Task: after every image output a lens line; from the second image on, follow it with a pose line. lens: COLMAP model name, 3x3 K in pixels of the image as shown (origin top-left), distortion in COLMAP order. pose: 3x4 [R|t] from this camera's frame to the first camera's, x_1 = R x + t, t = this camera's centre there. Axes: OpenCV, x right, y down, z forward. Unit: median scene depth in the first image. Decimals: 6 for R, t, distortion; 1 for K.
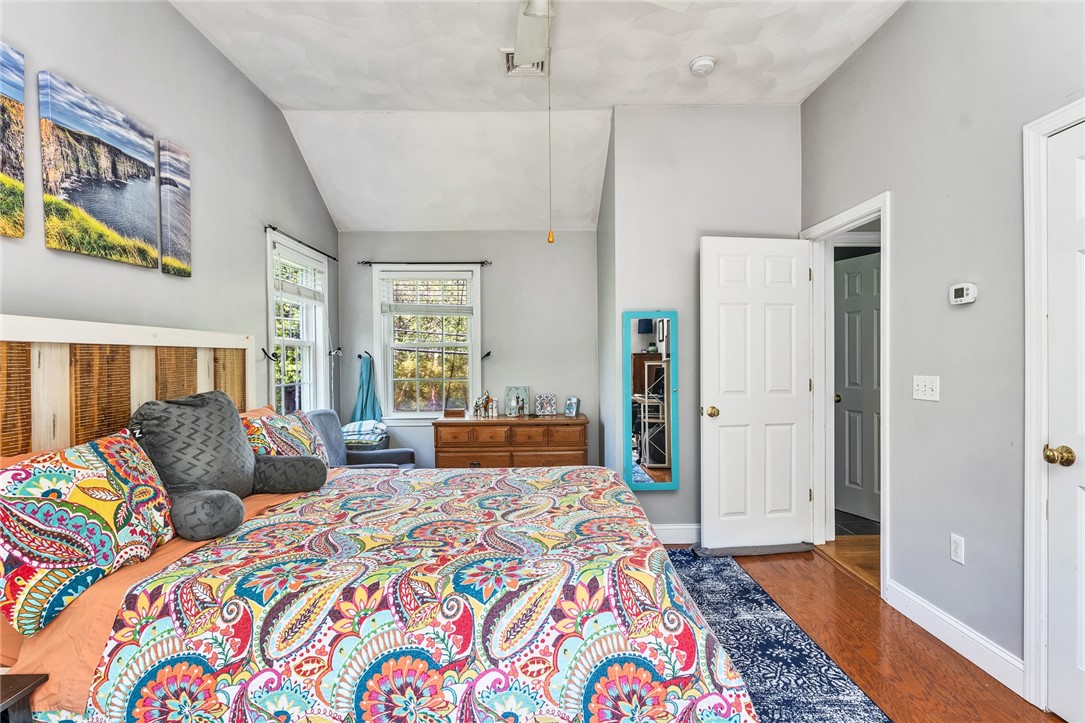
lens RADIAL K [[627.3, 0, 537.6], [0, 627.3, 358.9], [0, 0, 1]] dist [0.000099, 0.001190]
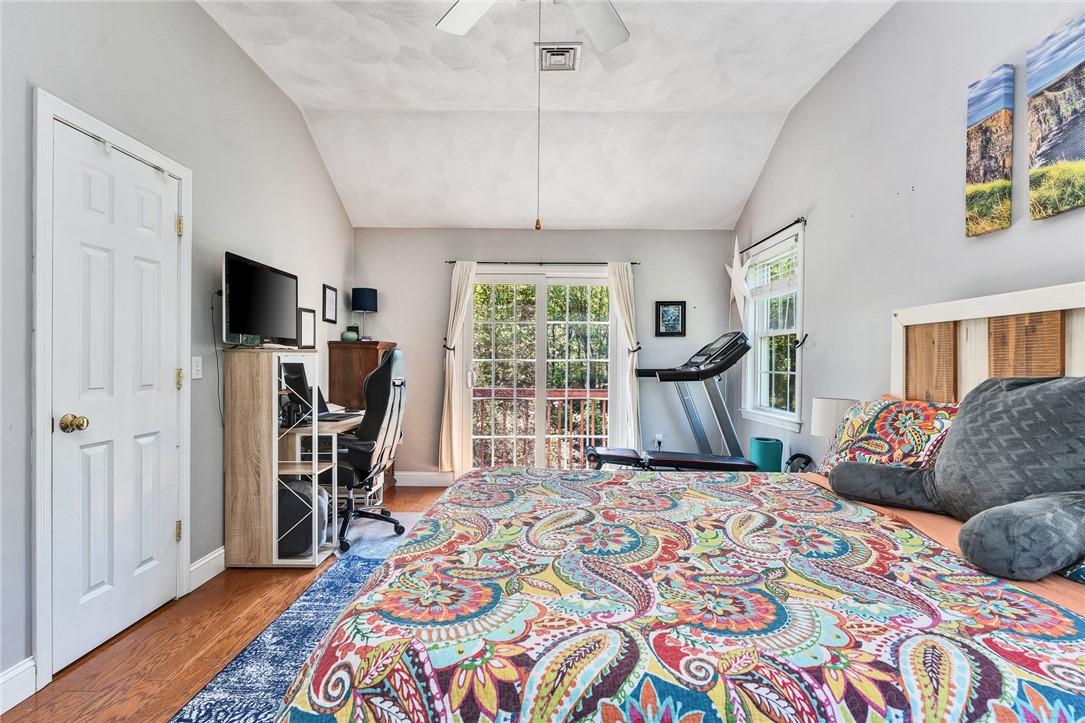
lens RADIAL K [[481.2, 0, 535.0], [0, 481.2, 363.7], [0, 0, 1]] dist [-0.001742, 0.000396]
pose [[-0.999839, 0.001758, 0.017883, 0.009935], [0.001888, 0.999972, 0.007237, 0.041040], [-0.017870, 0.007270, -0.999814, 1.640295]]
